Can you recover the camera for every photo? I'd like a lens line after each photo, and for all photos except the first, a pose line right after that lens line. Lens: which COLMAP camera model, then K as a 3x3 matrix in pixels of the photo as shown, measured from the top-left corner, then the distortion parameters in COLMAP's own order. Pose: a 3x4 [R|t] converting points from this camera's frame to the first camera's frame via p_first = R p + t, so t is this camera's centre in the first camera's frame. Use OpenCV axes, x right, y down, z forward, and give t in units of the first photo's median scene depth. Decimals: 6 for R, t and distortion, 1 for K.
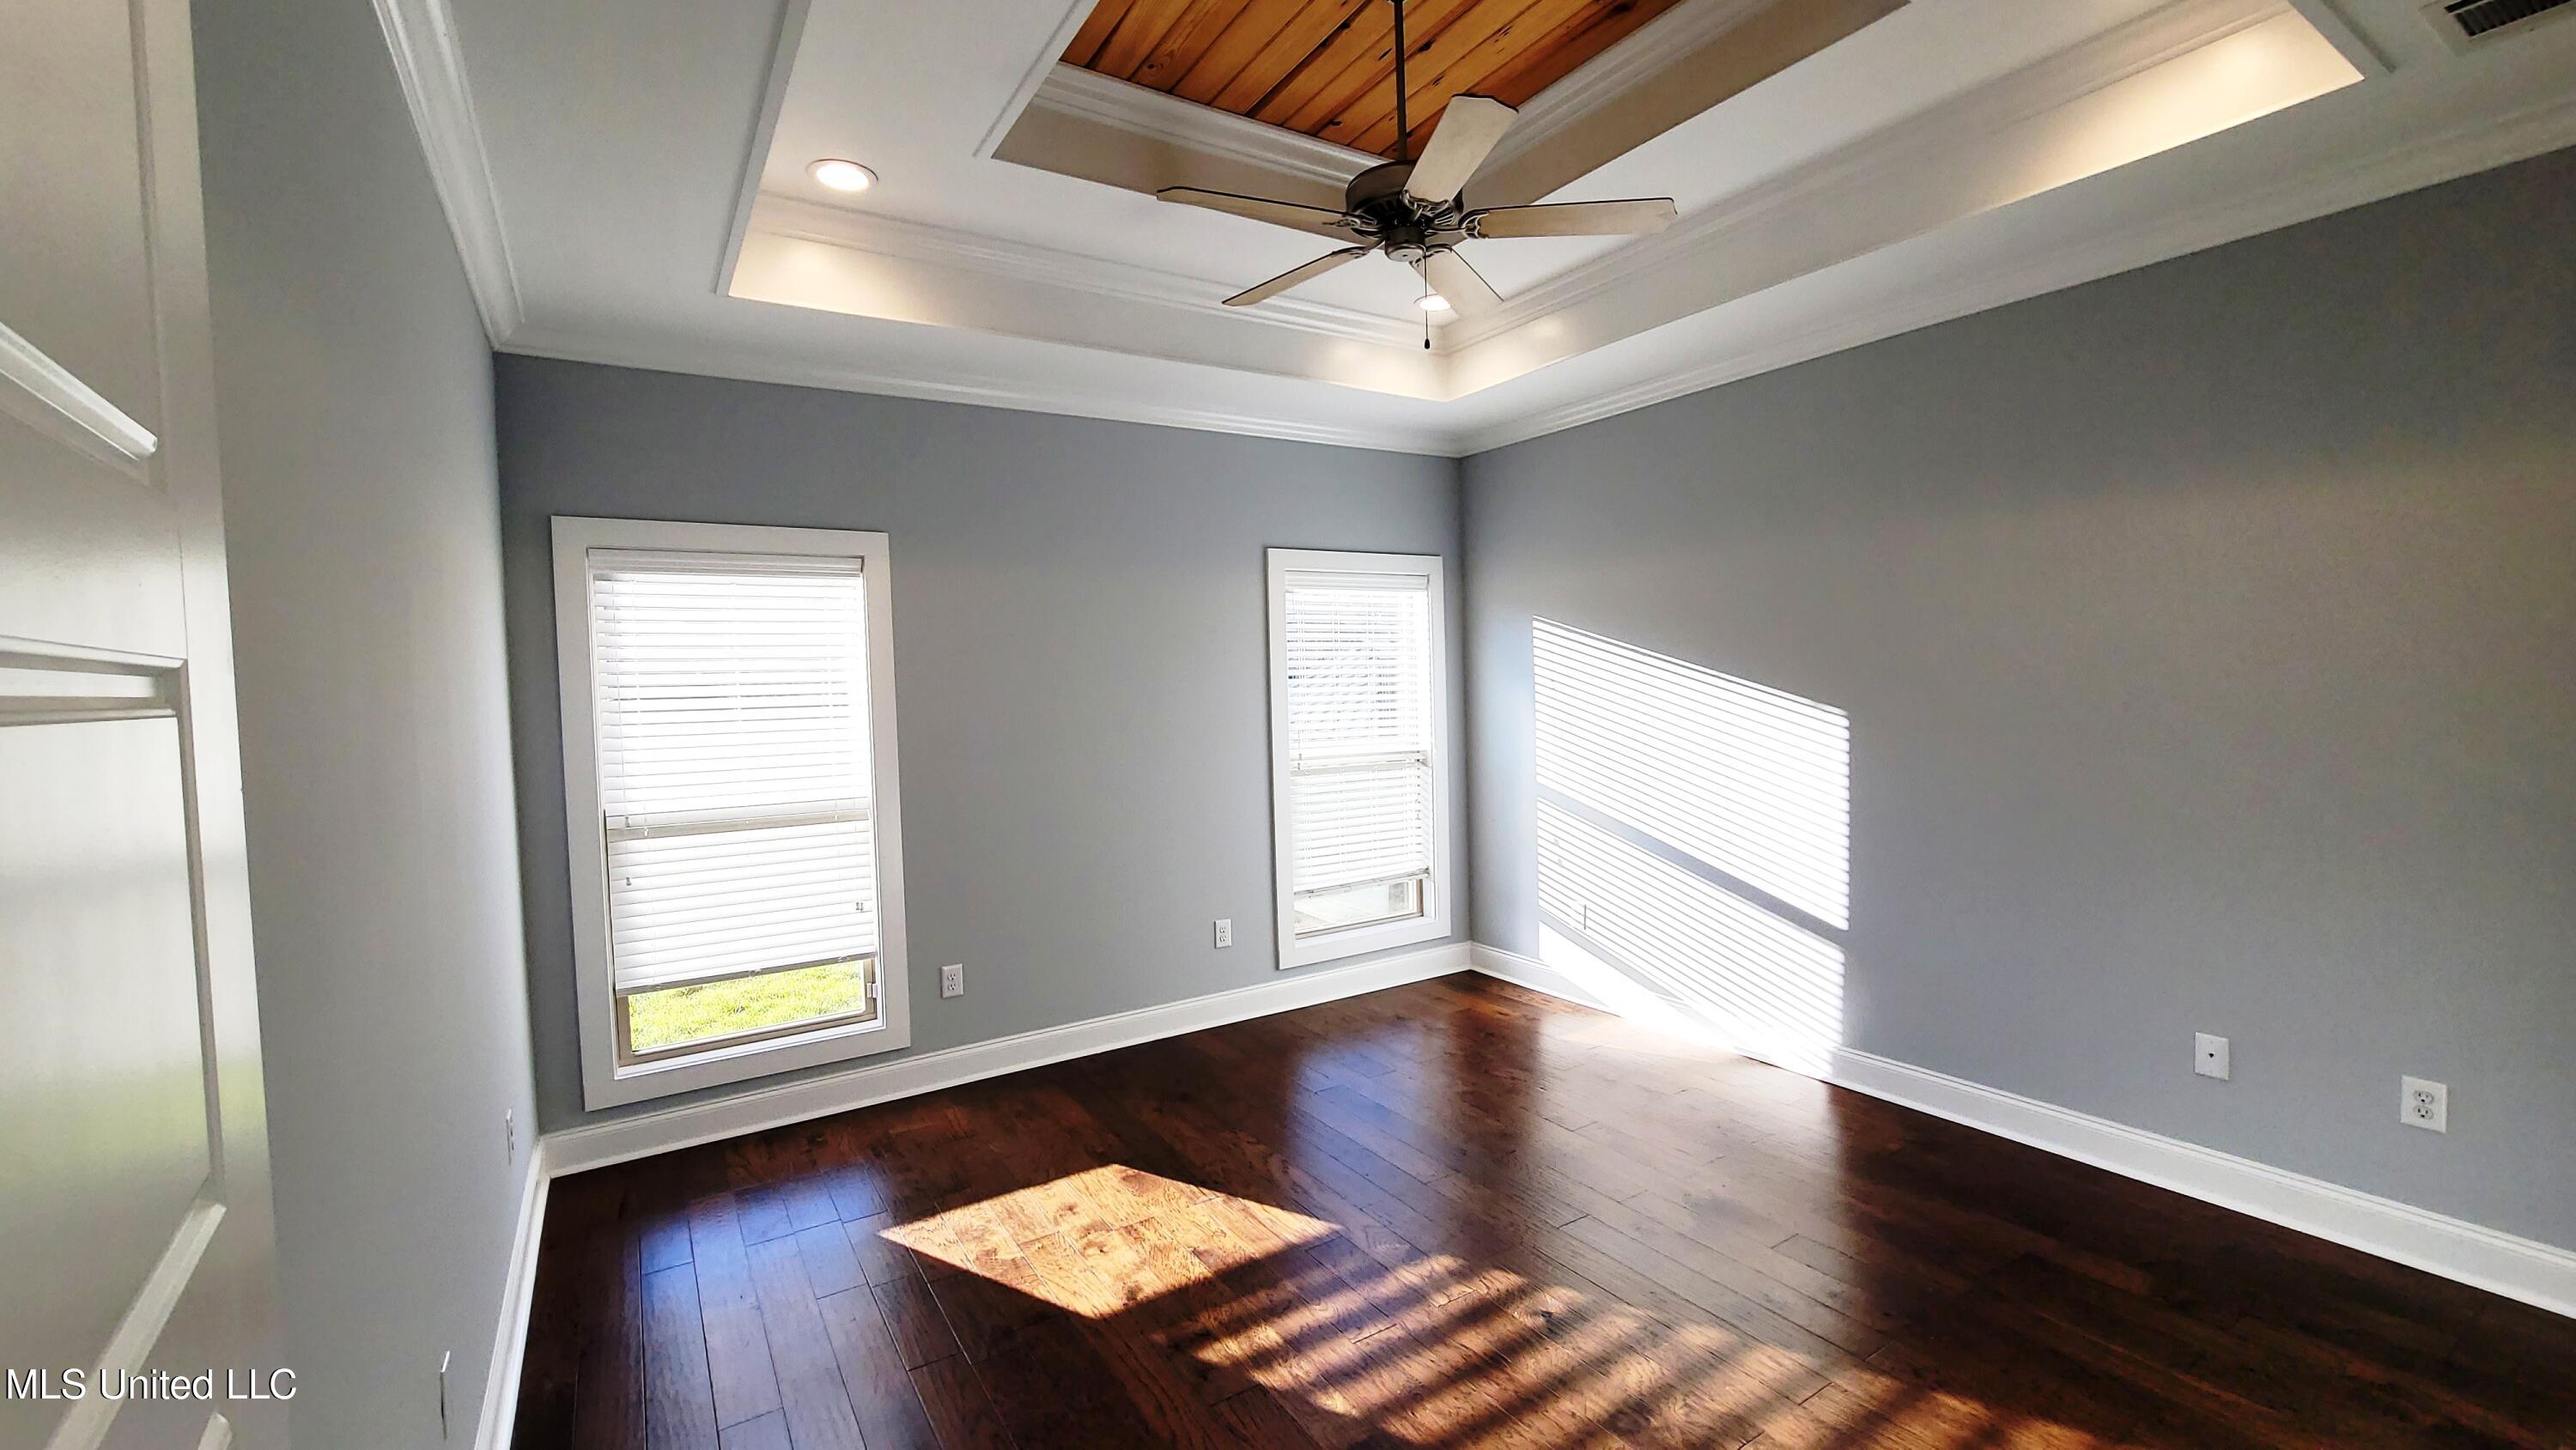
lens RADIAL K [[1059.4, 0, 1289.2], [0, 1059.4, 726.2], [0, 0, 1]] dist [-0.001606, 0.000500]
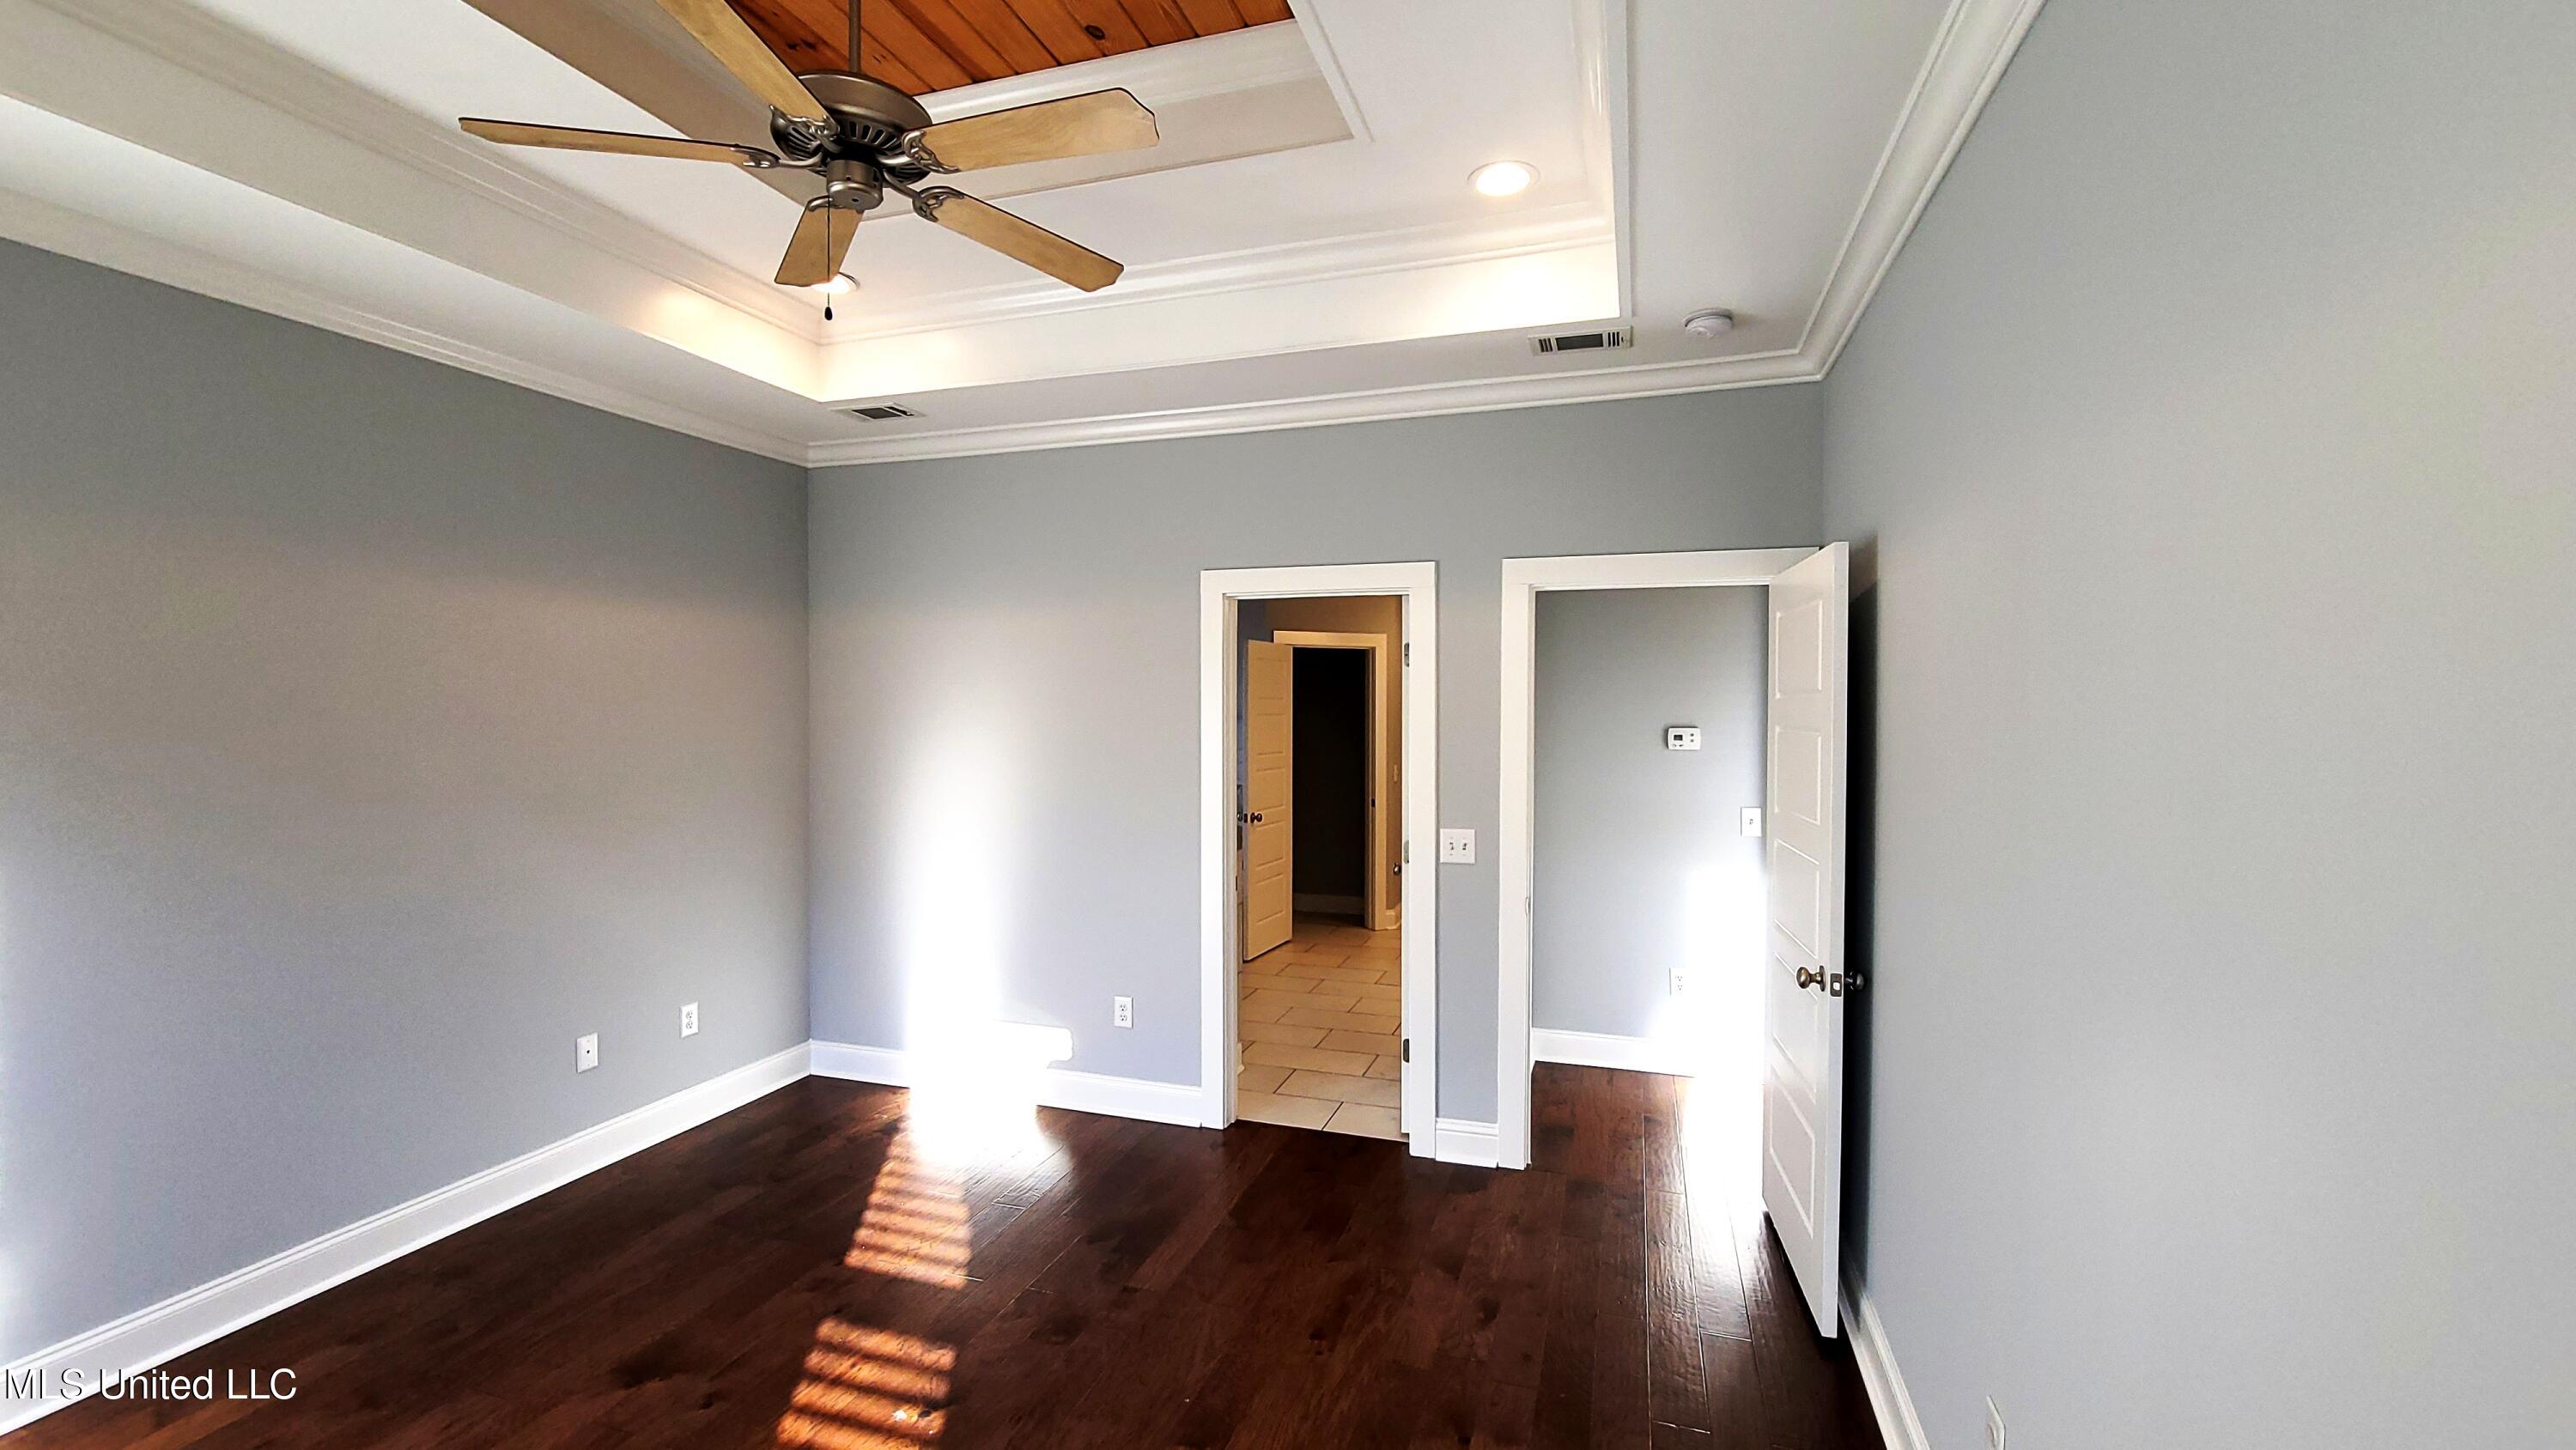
lens RADIAL K [[1059.4, 0, 1288.5], [0, 1059.4, 721.3], [0, 0, 1]] dist [-0.001606, 0.000500]
pose [[-0.636020, 0.022042, 0.771358, -0.605470], [0.051747, 0.998560, 0.014134, -0.047239], [-0.769936, 0.048905, -0.636244, 1.142715]]
